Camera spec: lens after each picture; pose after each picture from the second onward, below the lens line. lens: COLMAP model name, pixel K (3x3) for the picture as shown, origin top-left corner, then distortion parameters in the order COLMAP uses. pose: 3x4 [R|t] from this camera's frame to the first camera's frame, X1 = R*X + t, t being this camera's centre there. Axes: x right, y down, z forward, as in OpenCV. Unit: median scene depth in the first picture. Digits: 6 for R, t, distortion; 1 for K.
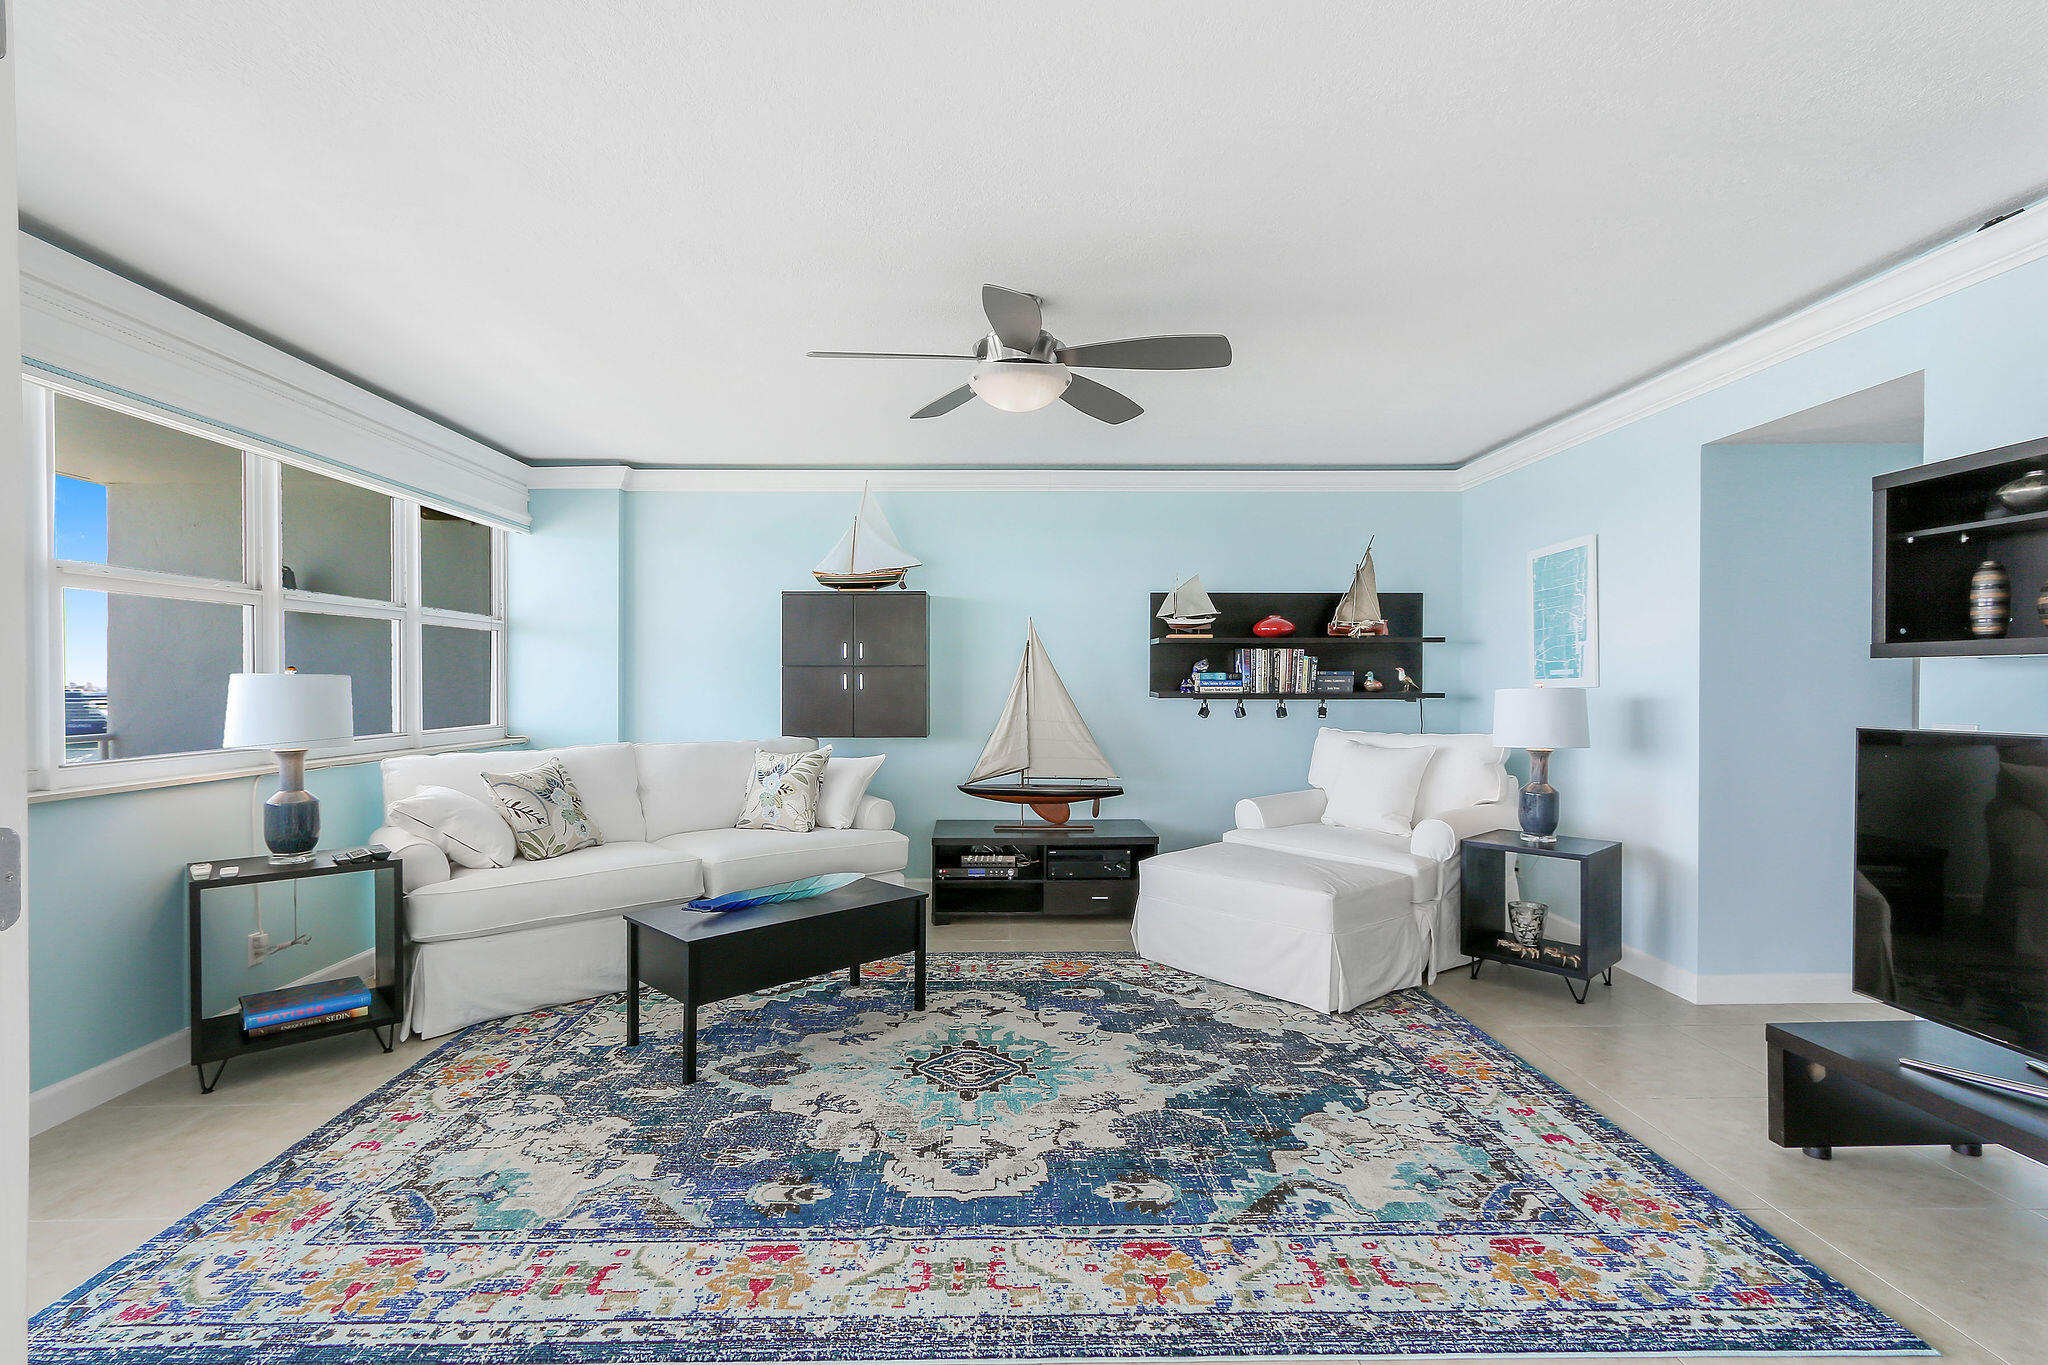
lens RADIAL K [[967.5, 0, 1031.3], [0, 967.5, 689.5], [0, 0, 1]] dist [0.004246, 0.003179]
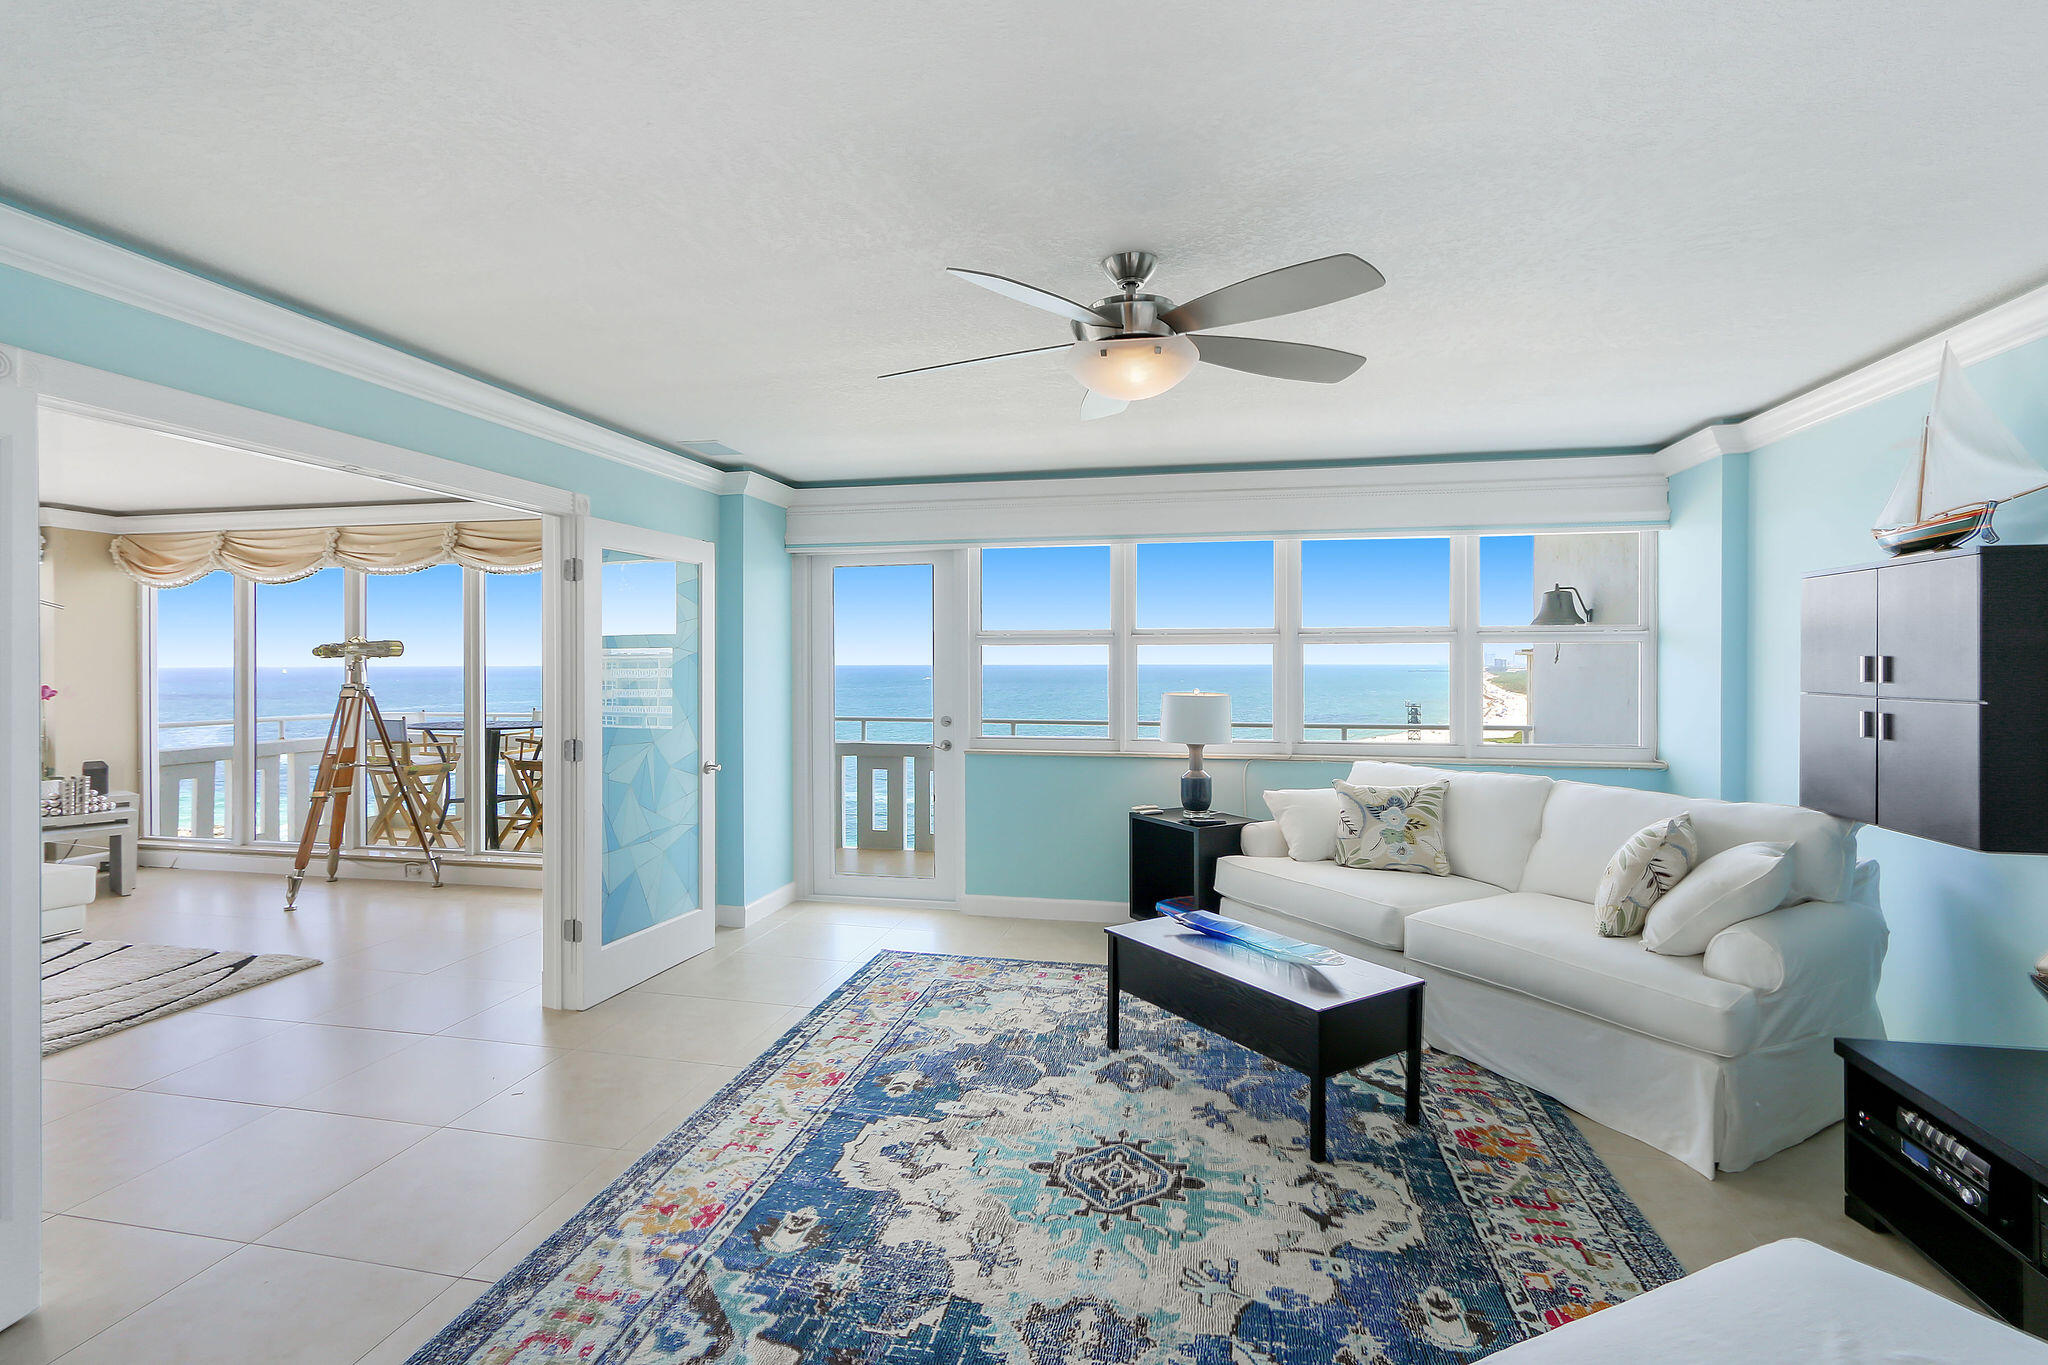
lens RADIAL K [[967.5, 0, 1022.7], [0, 967.5, 654.4], [0, 0, 1]] dist [0.004246, 0.003179]
pose [[-0.244257, -0.004209, -0.969701, 0.922495], [-0.005121, 0.999982, -0.003050, -0.085722], [0.969697, 0.004221, -0.244274, 1.295465]]
